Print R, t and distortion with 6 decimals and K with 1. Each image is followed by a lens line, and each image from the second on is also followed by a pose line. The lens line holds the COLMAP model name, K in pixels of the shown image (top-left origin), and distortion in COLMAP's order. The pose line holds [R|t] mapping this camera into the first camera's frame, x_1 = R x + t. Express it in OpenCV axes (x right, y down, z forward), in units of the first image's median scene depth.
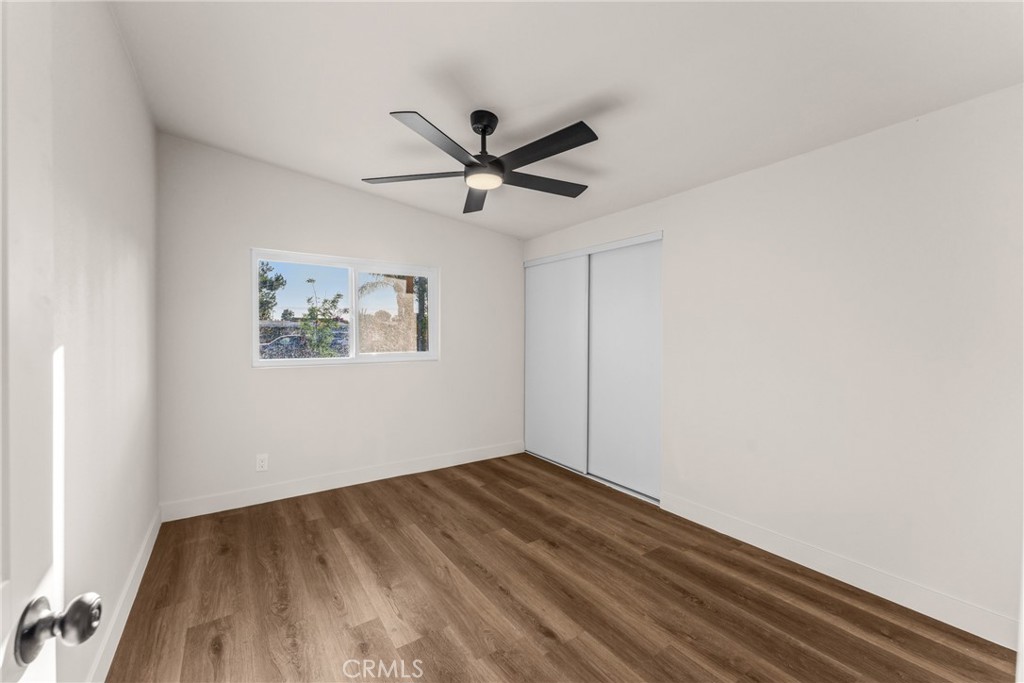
lens RADIAL K [[409.4, 0, 509.2], [0, 409.4, 342.3], [0, 0, 1]] dist [0.000172, -0.000193]
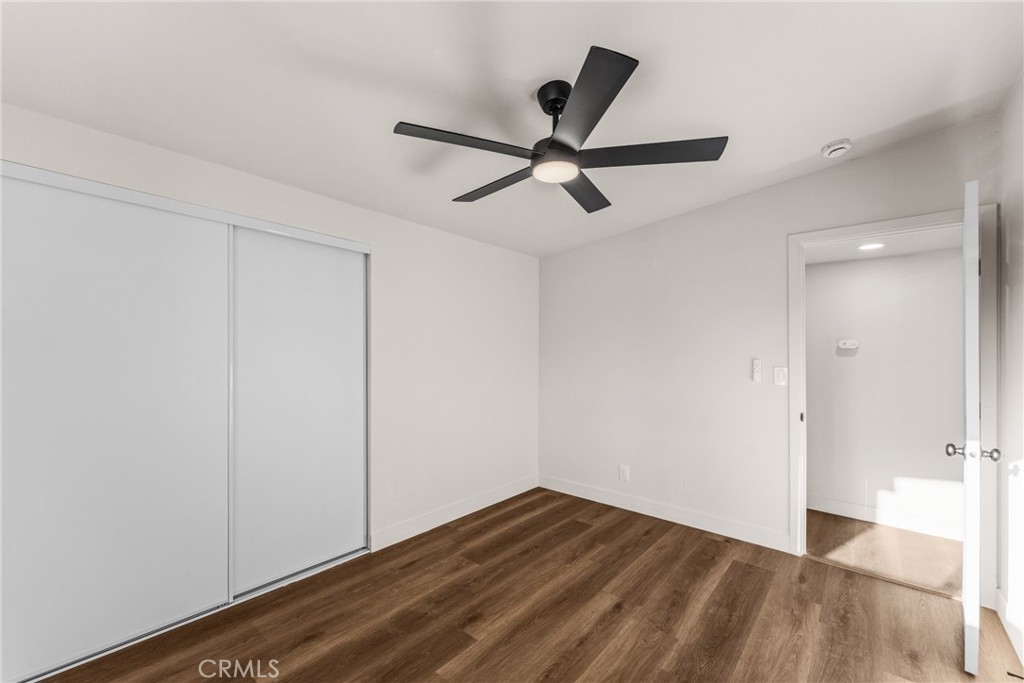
lens RADIAL K [[409.4, 0, 514.0], [0, 409.4, 342.7], [0, 0, 1]] dist [0.000172, -0.000193]
pose [[-0.257221, 0.023580, 0.966065, -0.775798], [0.011510, 0.999706, -0.021336, -0.044721], [-0.966284, 0.005631, -0.257417, 1.216249]]
